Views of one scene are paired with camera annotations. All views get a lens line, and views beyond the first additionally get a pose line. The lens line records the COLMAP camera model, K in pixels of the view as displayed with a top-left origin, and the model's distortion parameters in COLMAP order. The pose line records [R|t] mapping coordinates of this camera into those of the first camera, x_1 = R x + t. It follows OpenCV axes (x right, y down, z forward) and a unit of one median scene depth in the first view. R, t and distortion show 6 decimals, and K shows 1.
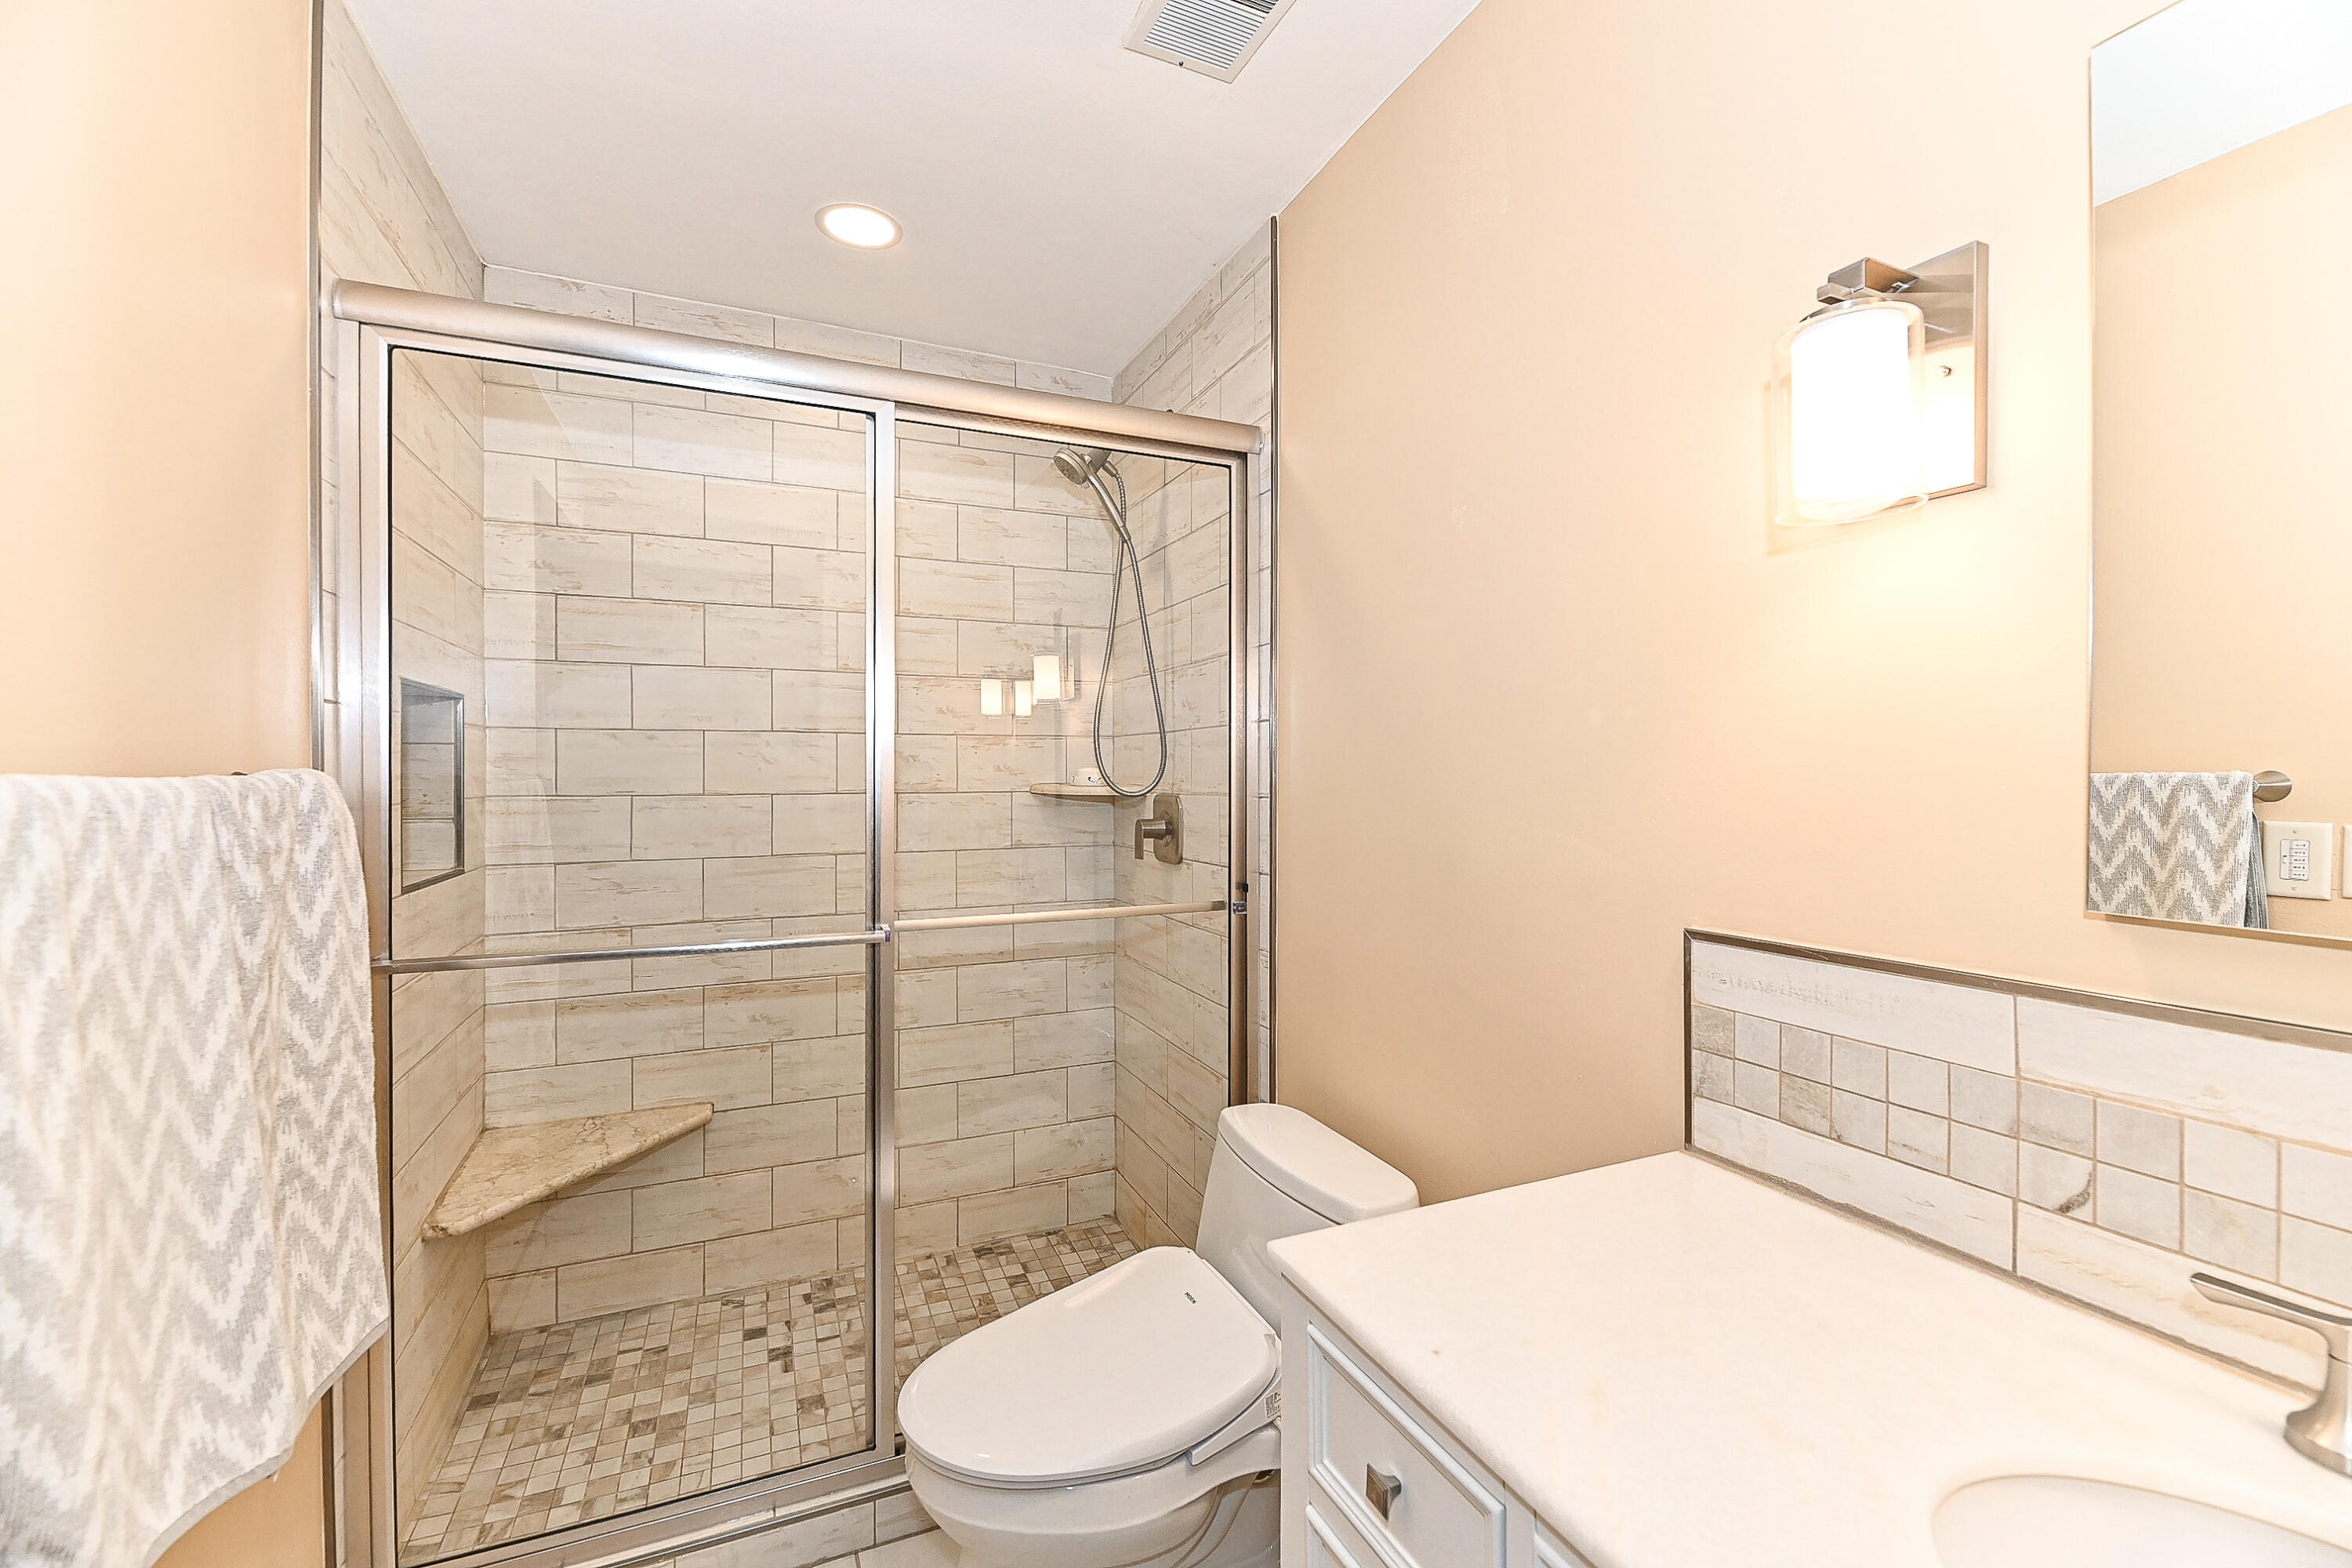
lens RADIAL K [[972.1, 0, 1174.6], [0, 972.1, 791.3], [0, 0, 1]] dist [0.003213, -0.006272]
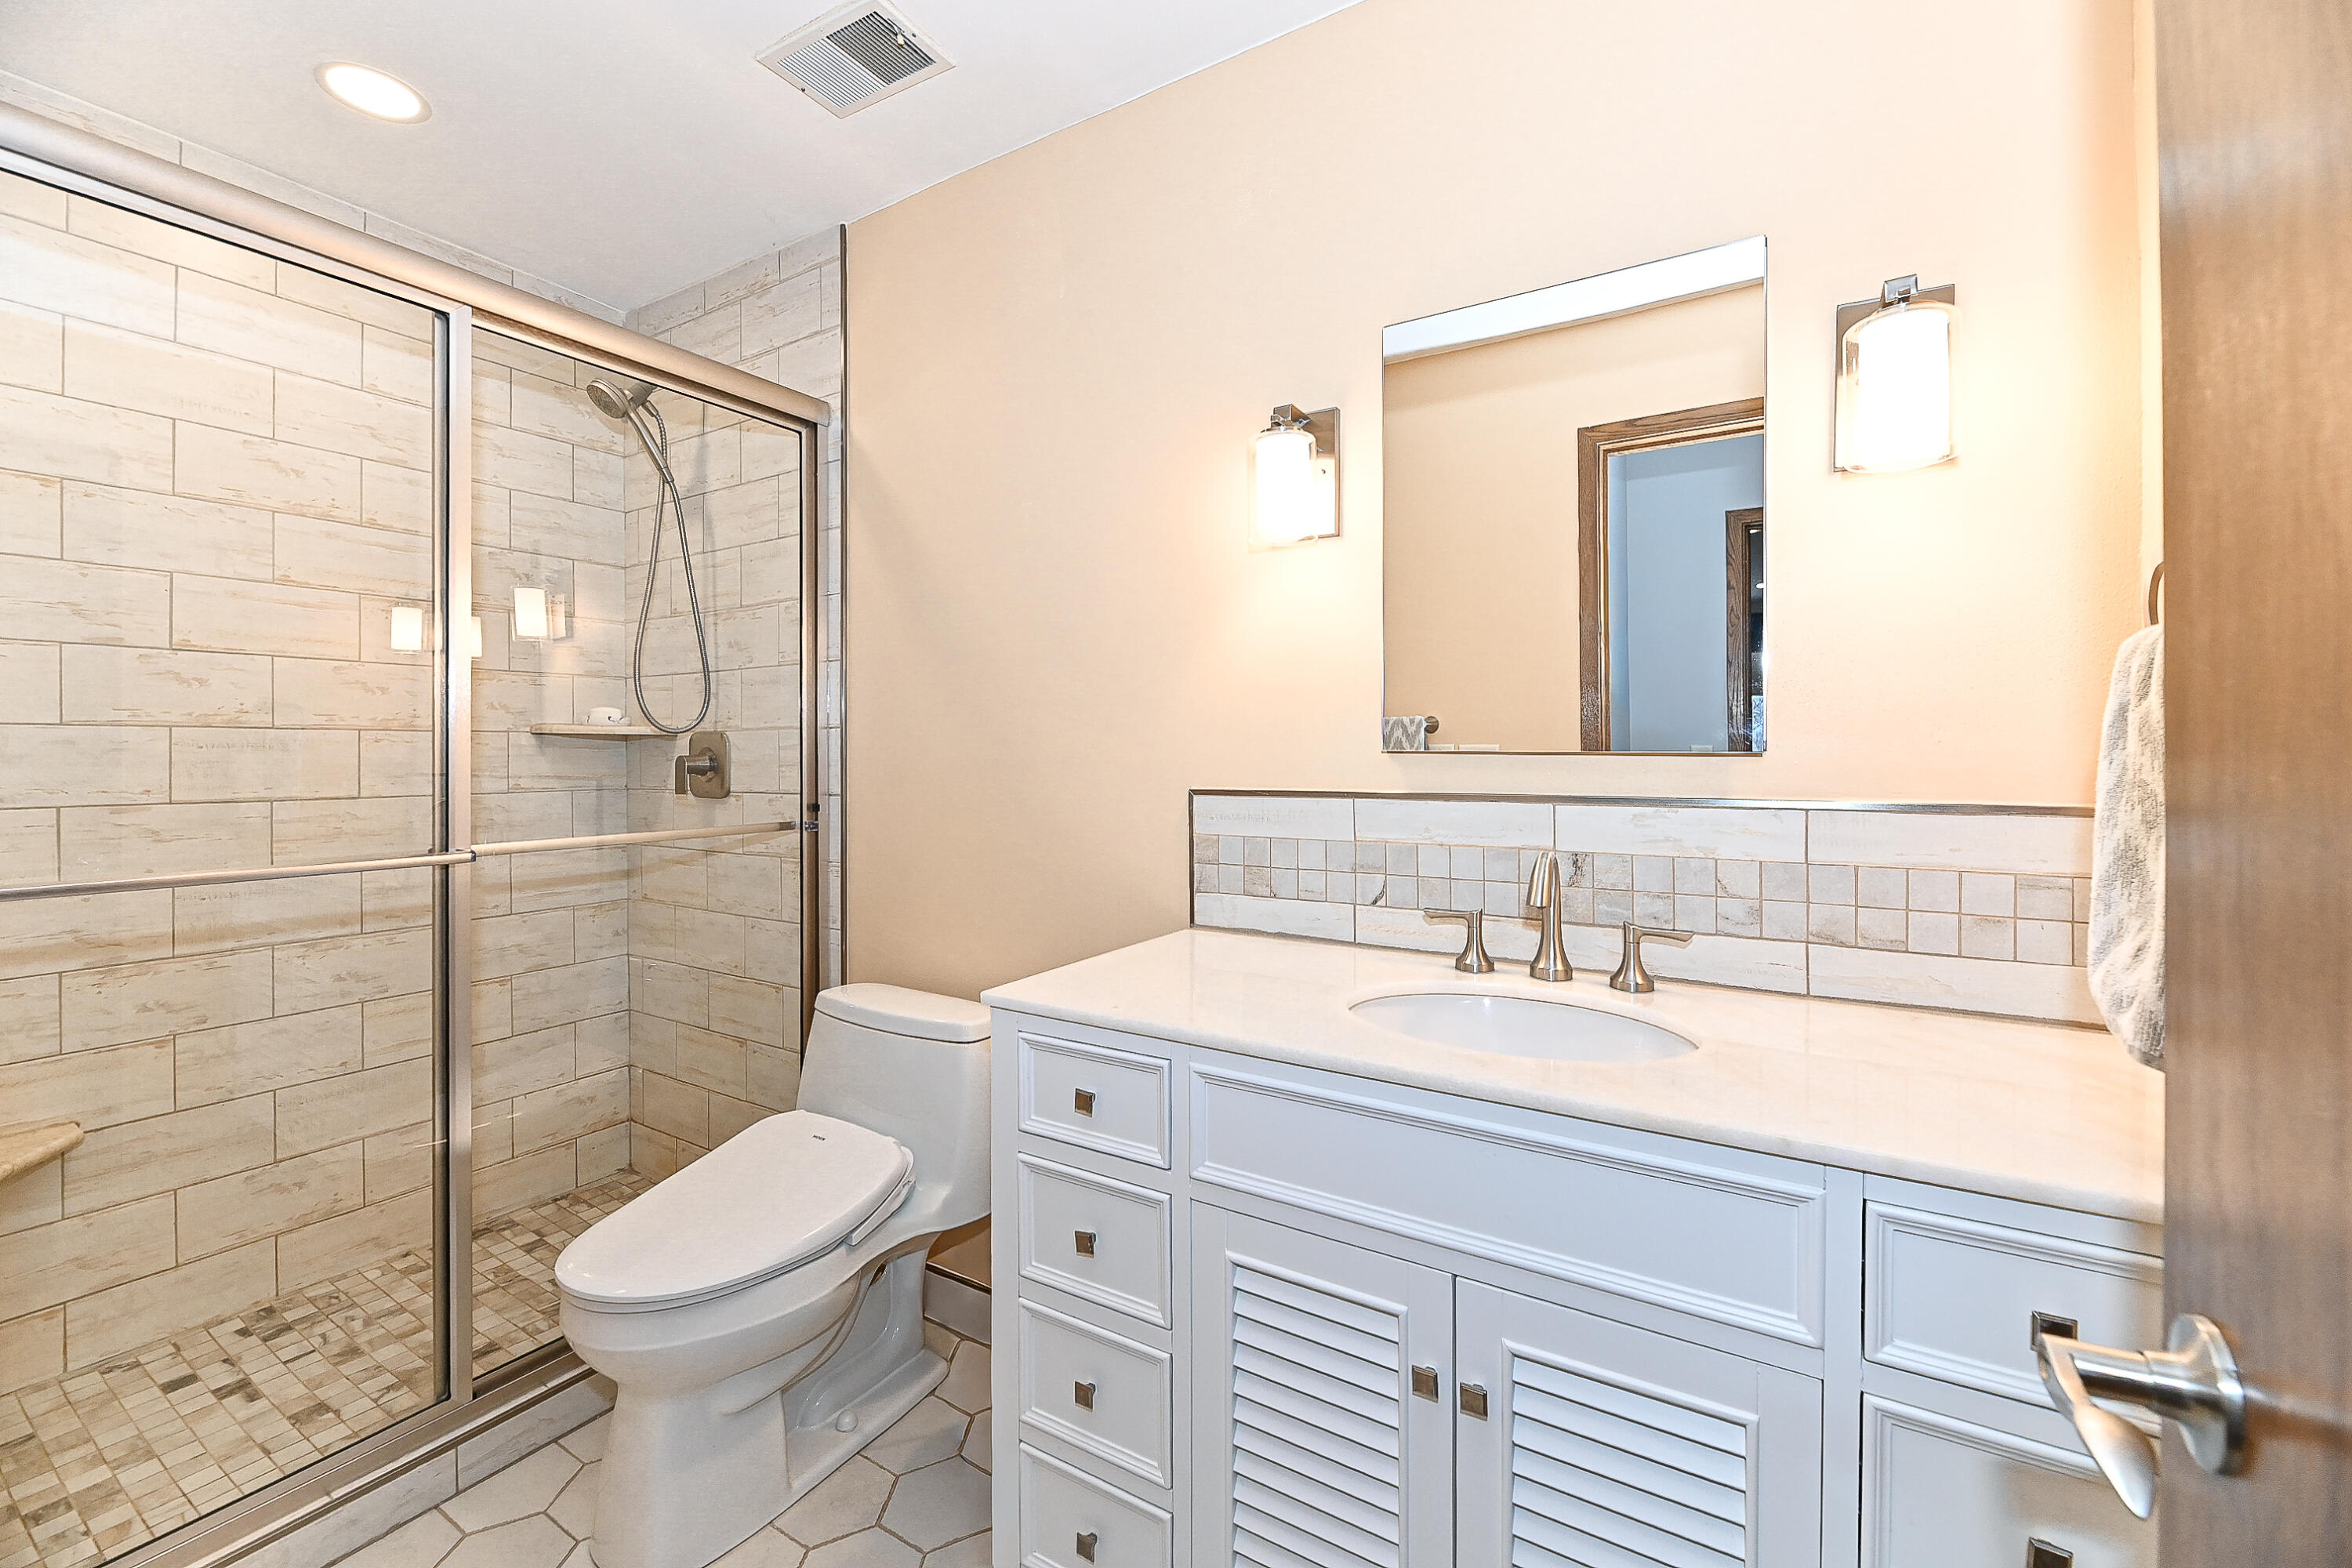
lens RADIAL K [[972.1, 0, 1174.6], [0, 972.1, 791.3], [0, 0, 1]] dist [0.003213, -0.006272]
pose [[0.822354, -0.022055, 0.568549, -0.205904], [0.013680, 0.999726, 0.018994, 0.057902], [-0.568812, -0.007842, 0.822430, -0.153677]]
